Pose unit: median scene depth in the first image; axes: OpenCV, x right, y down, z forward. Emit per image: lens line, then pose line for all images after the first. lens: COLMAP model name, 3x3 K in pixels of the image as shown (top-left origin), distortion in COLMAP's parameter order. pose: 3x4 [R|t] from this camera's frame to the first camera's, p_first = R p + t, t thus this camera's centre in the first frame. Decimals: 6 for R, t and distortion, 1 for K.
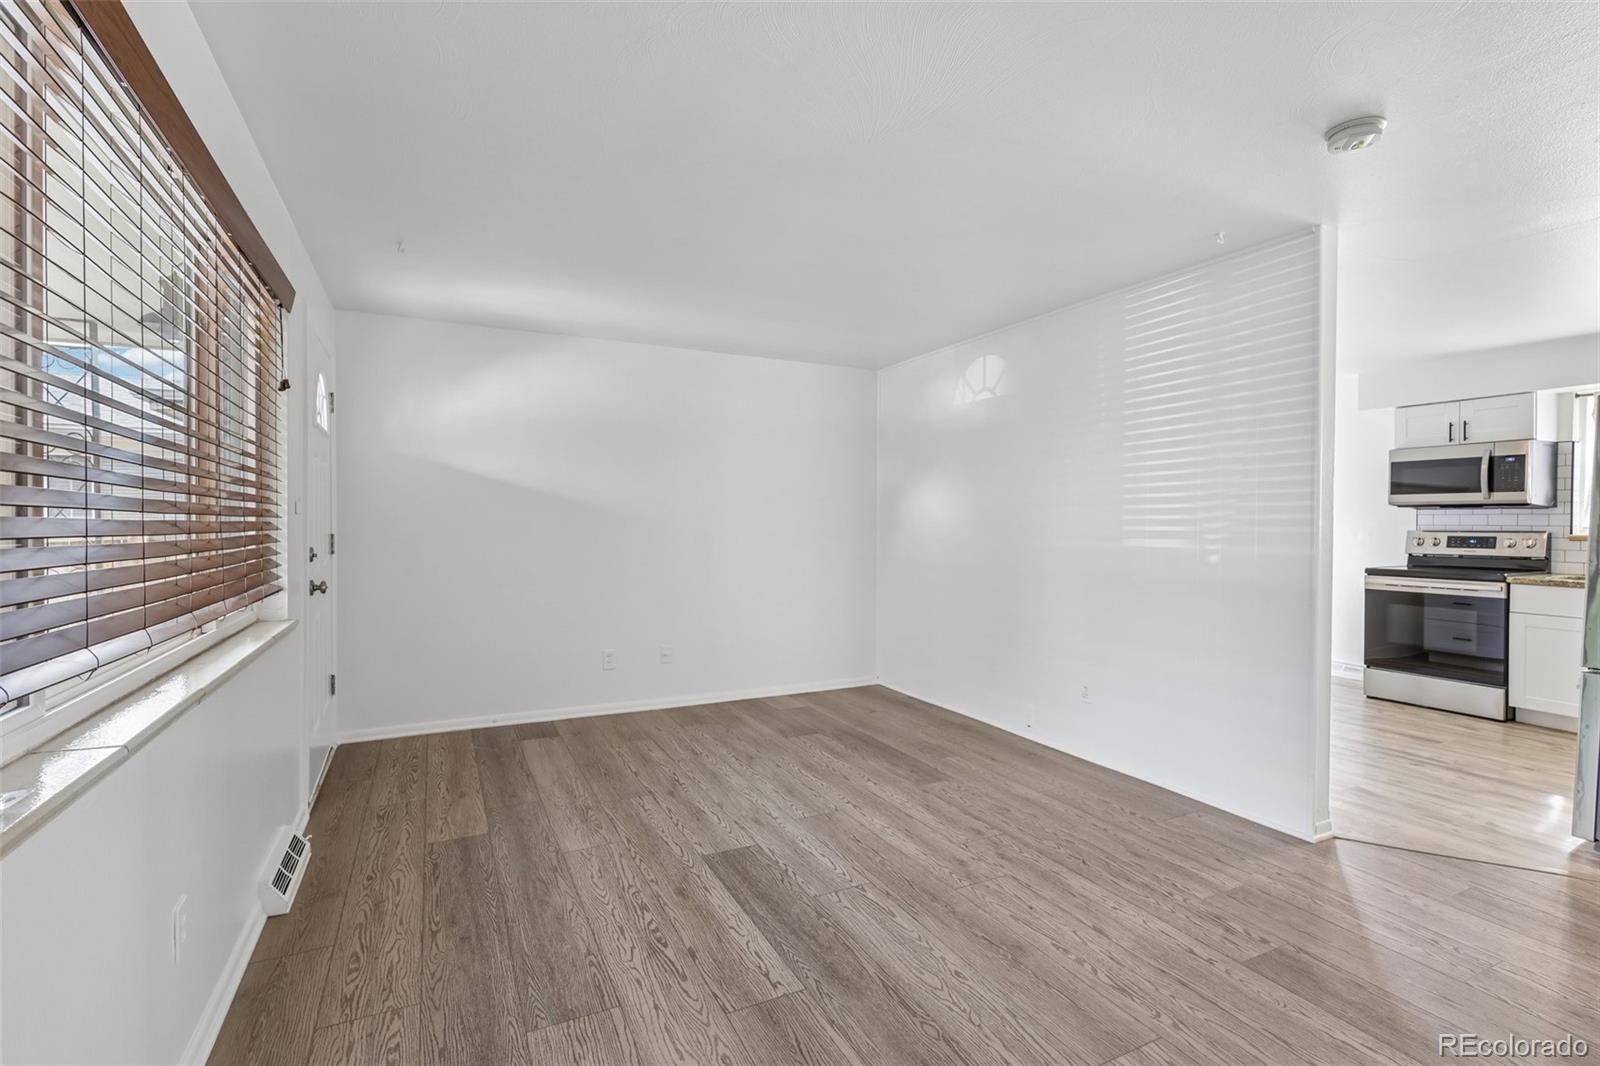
lens RADIAL K [[736.2, 0, 790.0], [0, 736.2, 531.4], [0, 0, 1]] dist [0.000217, 0.000828]
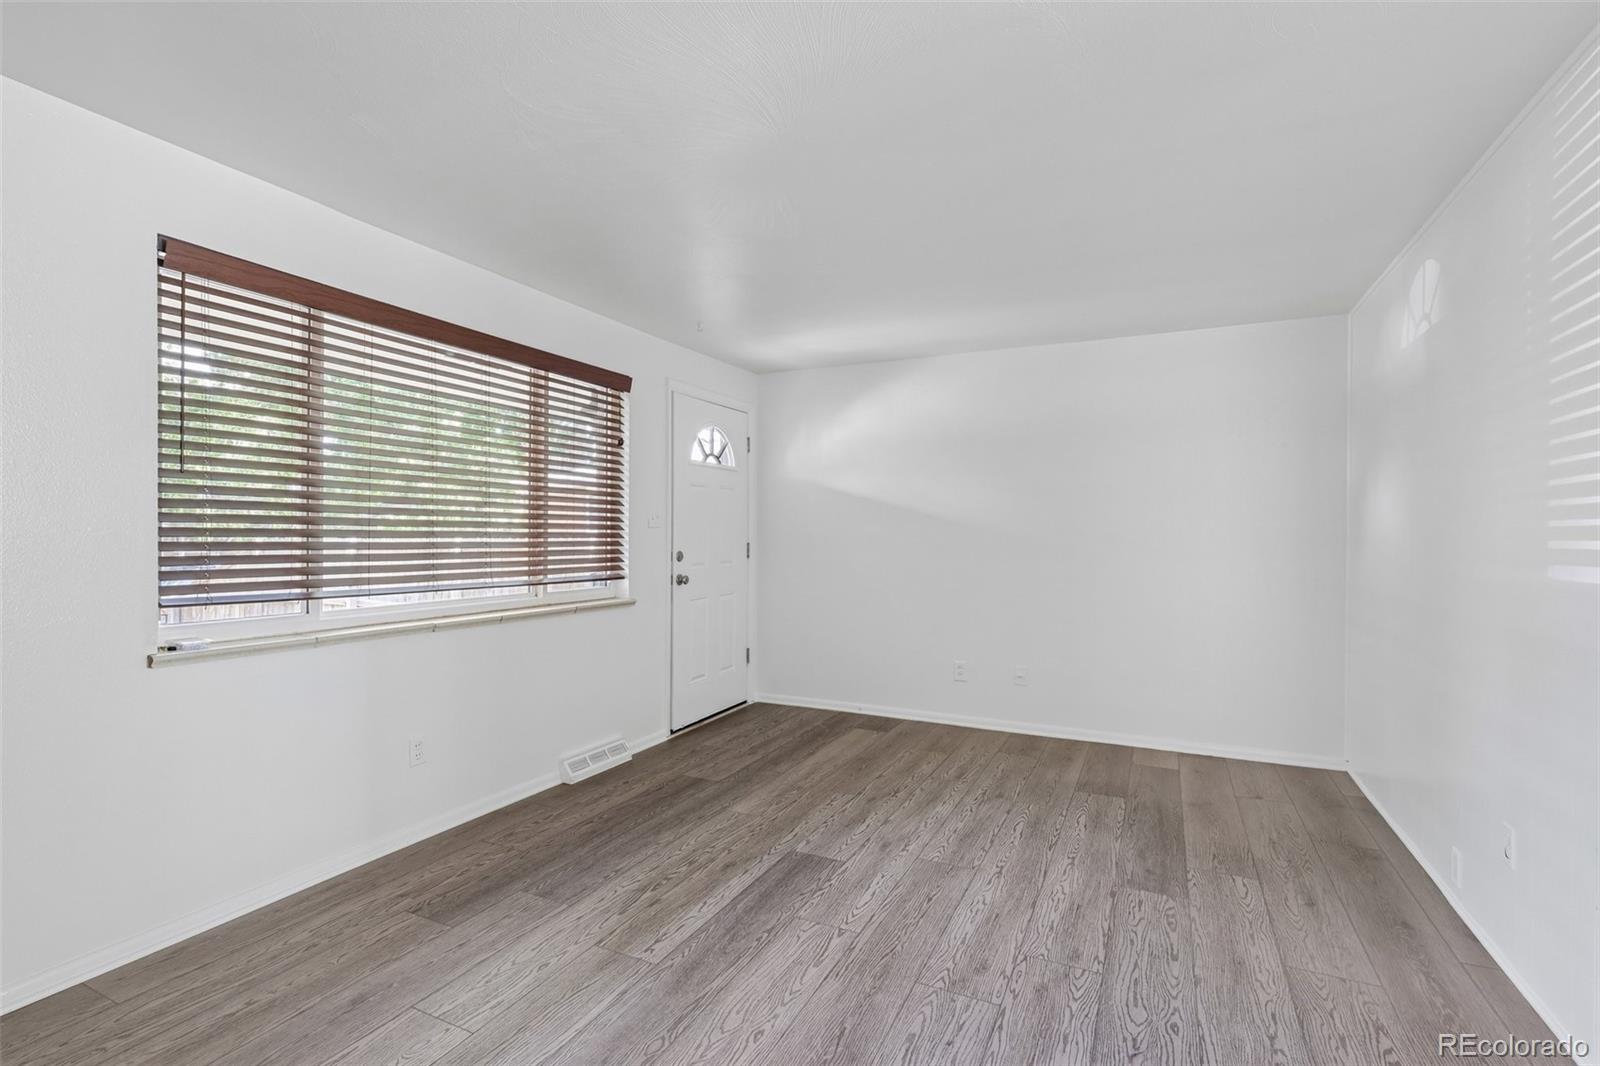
lens RADIAL K [[739.5, 0, 794.4], [0, 739.5, 536.4], [0, 0, 1]] dist [-0.000049, 0.000735]
pose [[0.612265, 0.001696, -0.790651, 0.765968], [-0.012721, 0.999889, -0.007706, 0.002070], [0.790551, 0.014776, 0.612218, 0.376675]]
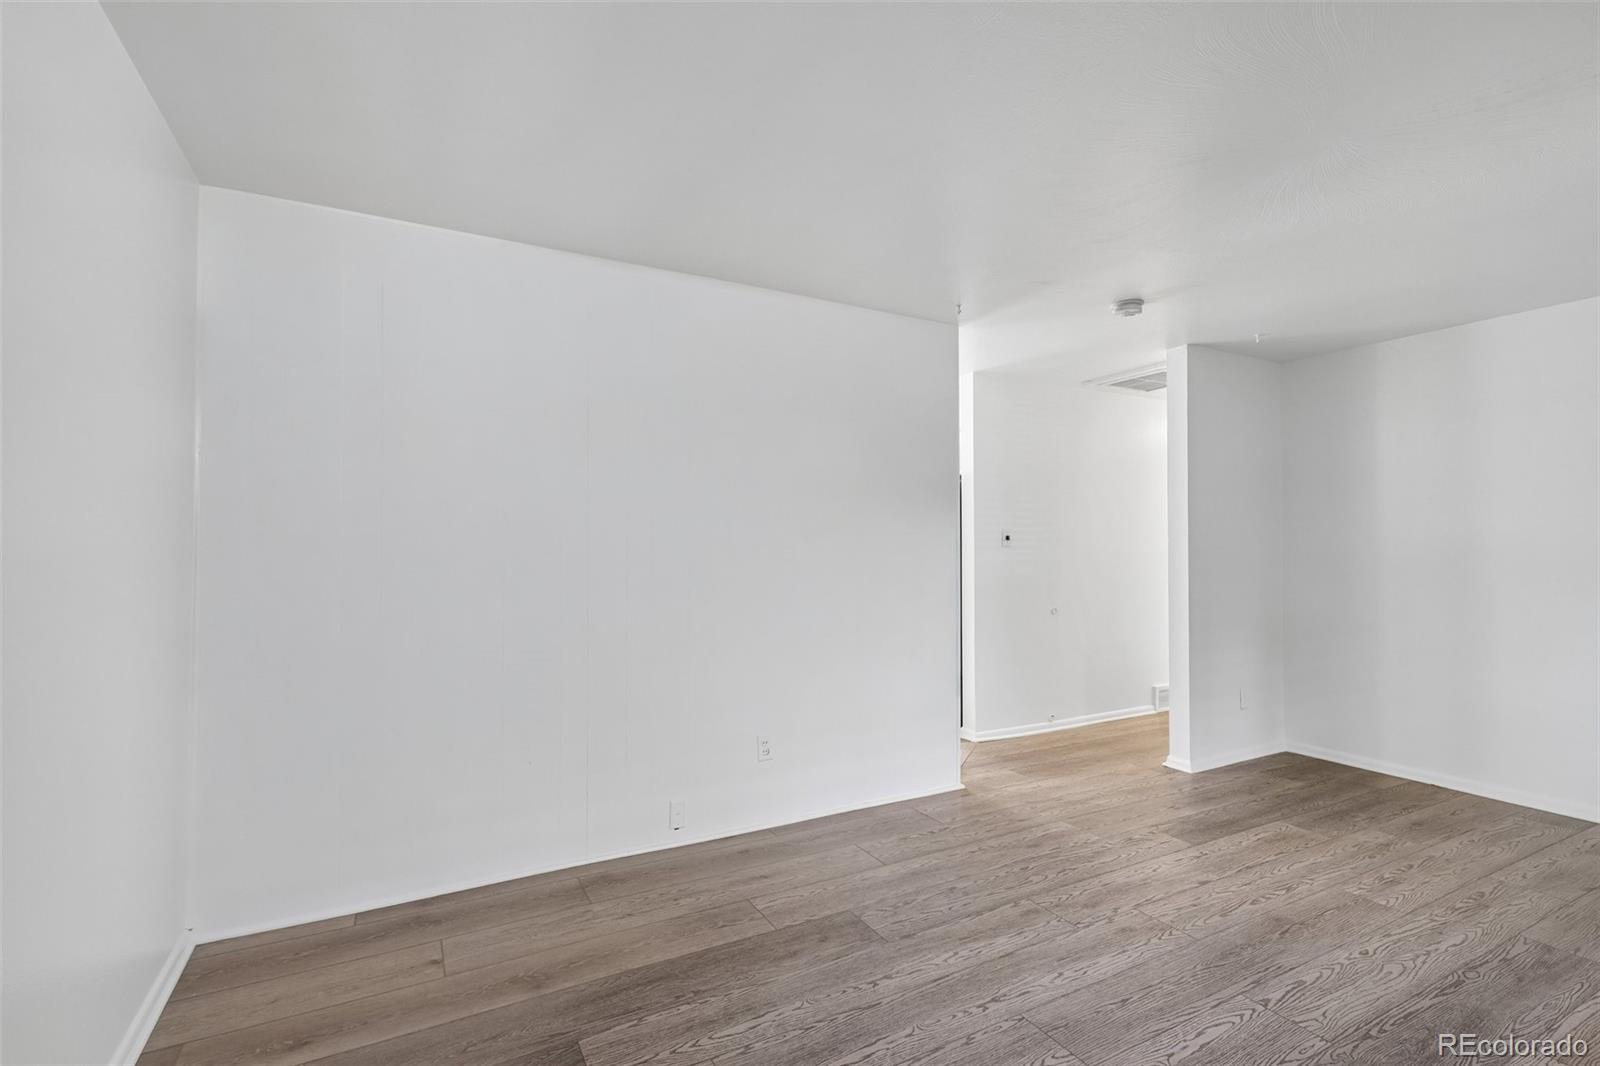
lens RADIAL K [[739.5, 0, 798.6], [0, 739.5, 521.0], [0, 0, 1]] dist [-0.000049, 0.000735]
pose [[-0.045774, 0.033510, 0.998390, -0.684053], [0.016025, 0.999333, -0.032807, -0.018724], [-0.998823, 0.014497, -0.046280, 1.498831]]
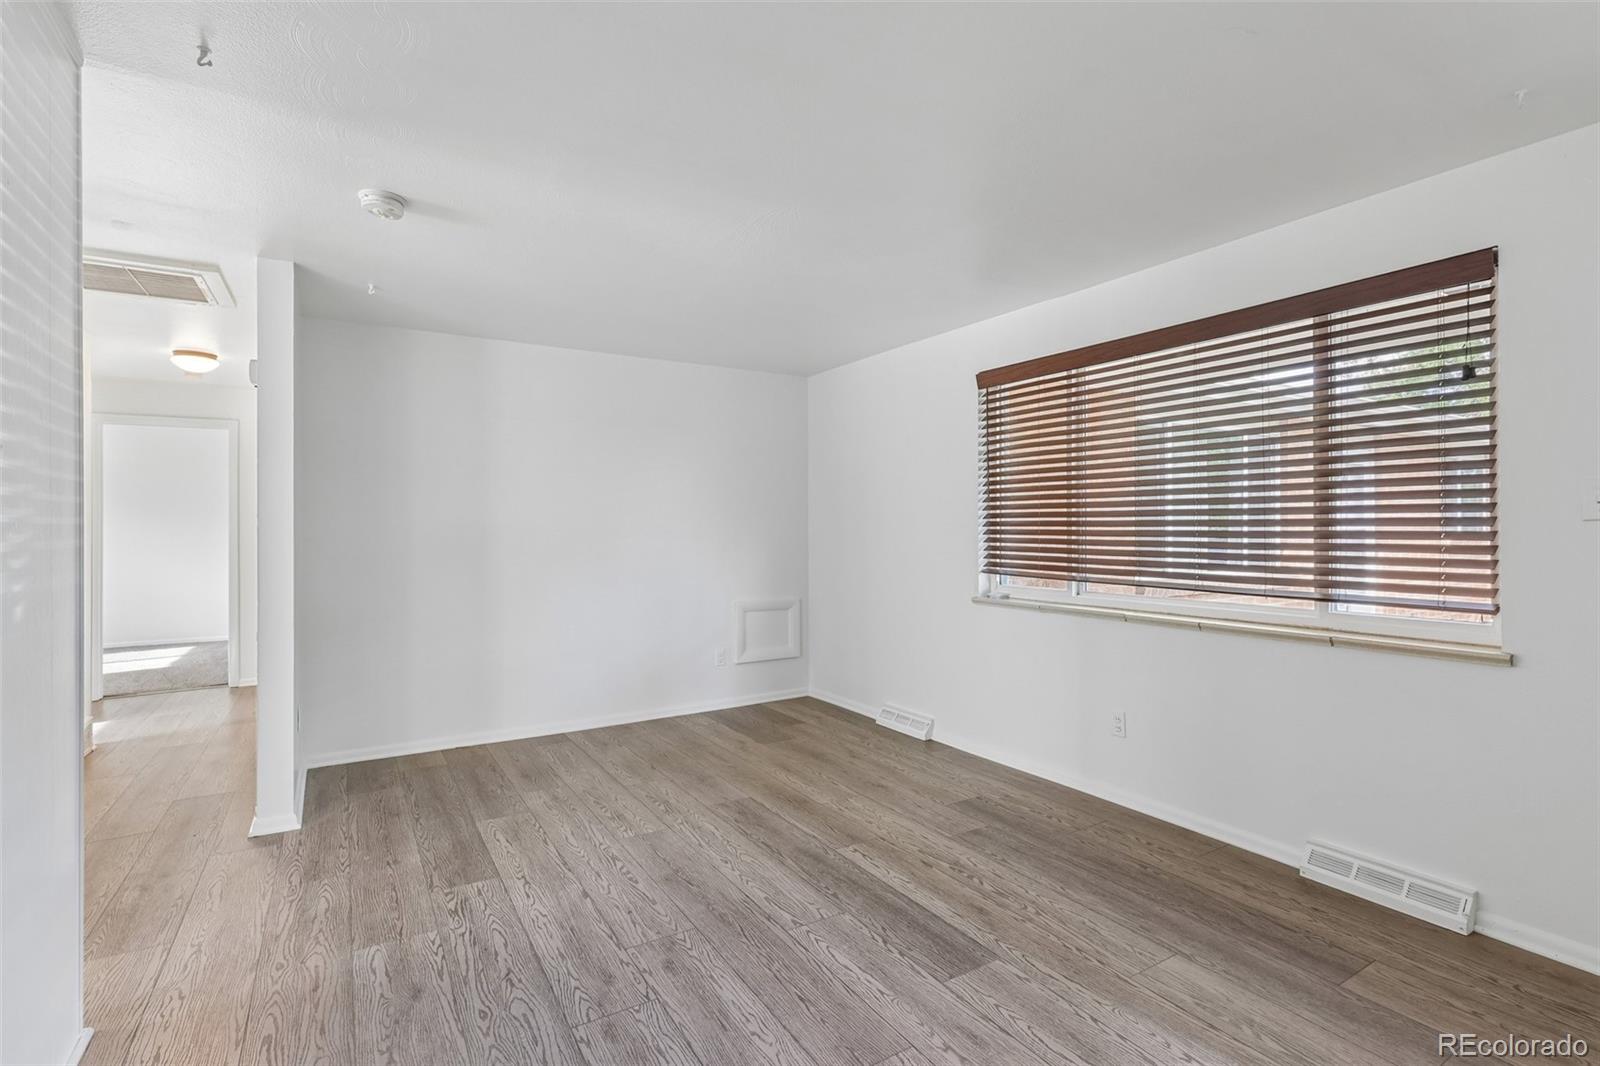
lens RADIAL K [[739.5, 0, 799.7], [0, 739.5, 532.1], [0, 0, 1]] dist [-0.000049, 0.000735]
pose [[-0.994661, -0.000904, -0.103190, 0.185787], [-0.002538, 0.999873, 0.015706, -0.024680], [0.103163, 0.015884, -0.994538, 1.878363]]
